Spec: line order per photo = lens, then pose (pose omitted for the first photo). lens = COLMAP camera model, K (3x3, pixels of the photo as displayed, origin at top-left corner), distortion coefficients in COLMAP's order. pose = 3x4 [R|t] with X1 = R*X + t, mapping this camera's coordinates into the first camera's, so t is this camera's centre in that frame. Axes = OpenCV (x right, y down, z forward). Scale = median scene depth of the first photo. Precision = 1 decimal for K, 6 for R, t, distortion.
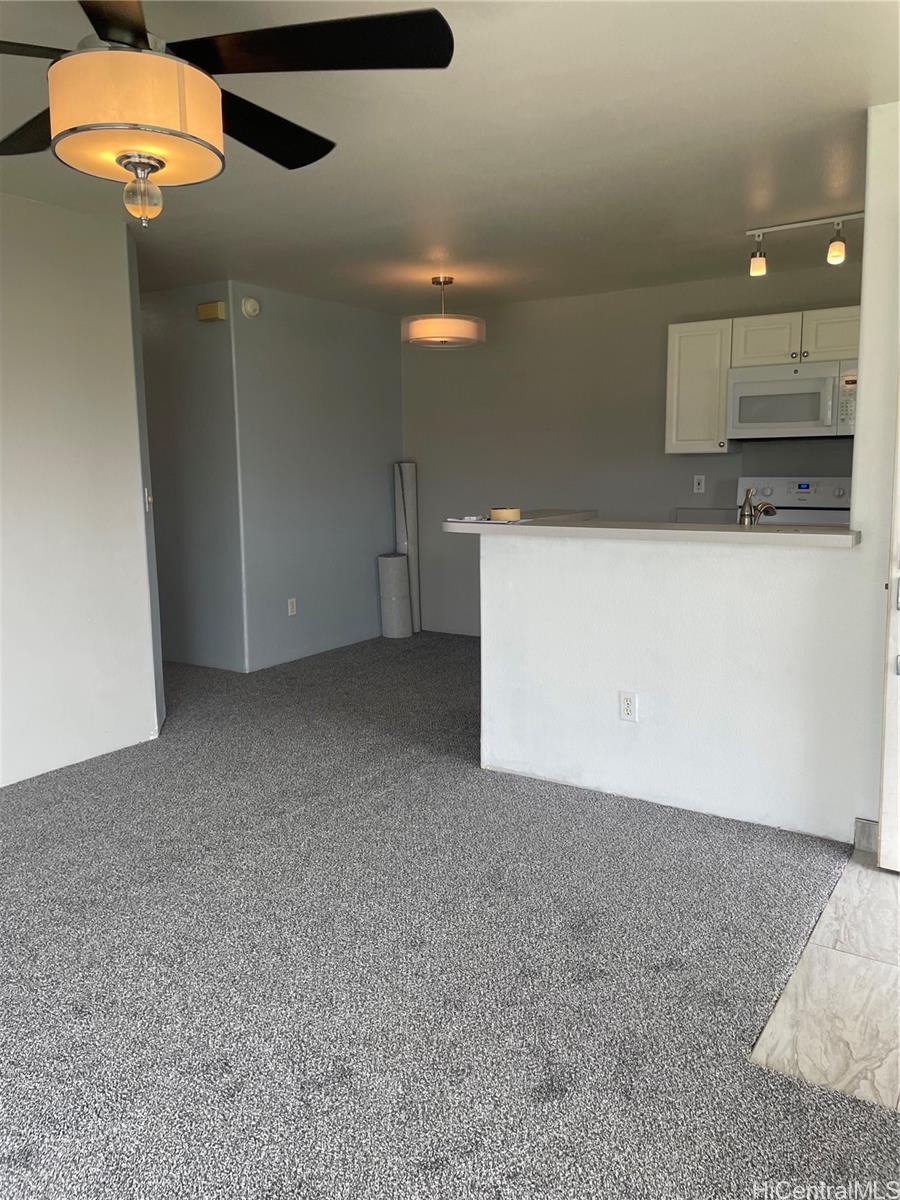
lens RADIAL K [[906.3, 0, 449.4], [0, 906.3, 601.7], [0, 0, 1]] dist [0.031661, -0.044416]
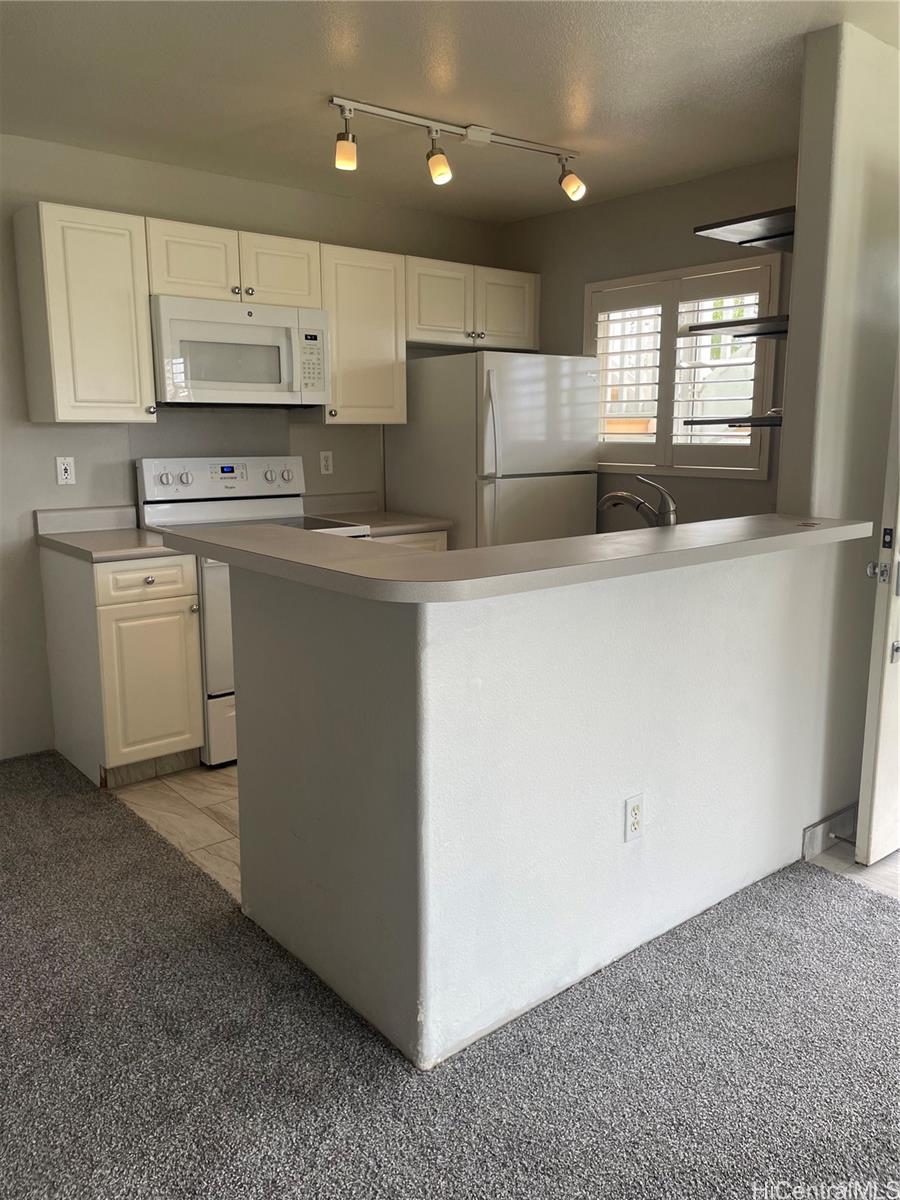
lens RADIAL K [[906.3, 0, 449.1], [0, 906.3, 593.9], [0, 0, 1]] dist [0.031661, -0.044416]
pose [[0.291957, -0.161030, 0.942778, -0.297620], [0.141932, 0.982105, 0.123794, -0.097884], [-0.945842, 0.097668, 0.309588, 0.636292]]
